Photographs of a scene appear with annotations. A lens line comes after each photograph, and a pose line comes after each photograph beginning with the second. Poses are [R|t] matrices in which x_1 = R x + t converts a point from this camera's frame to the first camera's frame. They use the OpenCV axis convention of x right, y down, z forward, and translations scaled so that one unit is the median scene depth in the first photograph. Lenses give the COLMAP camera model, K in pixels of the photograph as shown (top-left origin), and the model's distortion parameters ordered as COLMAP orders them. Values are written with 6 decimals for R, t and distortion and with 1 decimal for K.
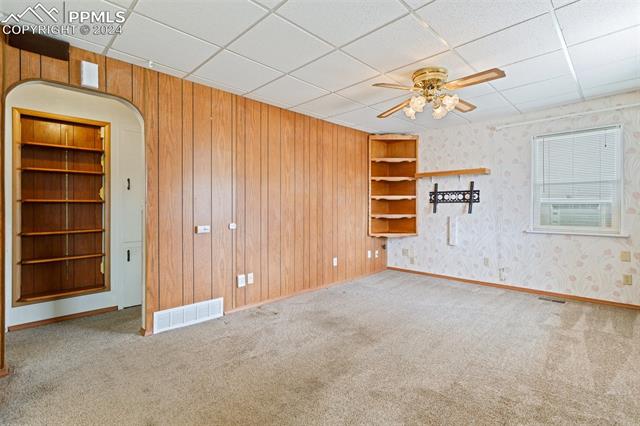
lens RADIAL K [[302.3, 0, 323.0], [0, 302.3, 209.1], [0, 0, 1]] dist [0.000294, 0.000807]
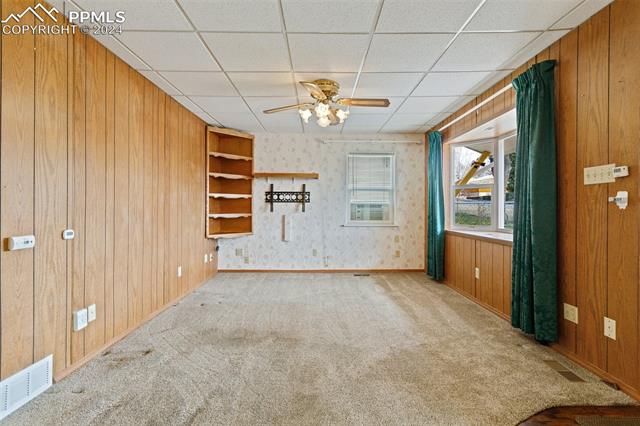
lens RADIAL K [[302.3, 0, 323.0], [0, 302.3, 209.1], [0, 0, 1]] dist [0.000294, 0.000807]
pose [[0.700189, -0.000373, 0.713957, -0.283158], [0.000601, 1.000000, -0.000066, 0.003814], [-0.713957, 0.000476, 0.700189, 0.146355]]
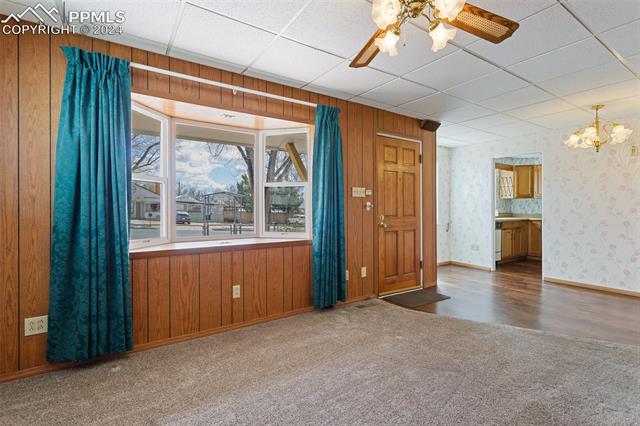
lens RADIAL K [[302.3, 0, 323.0], [0, 302.3, 209.1], [0, 0, 1]] dist [0.000294, 0.000807]
pose [[-0.981090, 0.002758, 0.193532, 0.266217], [0.003530, 0.999987, 0.003642, -0.004096], [-0.193519, 0.004257, -0.981087, 1.009731]]
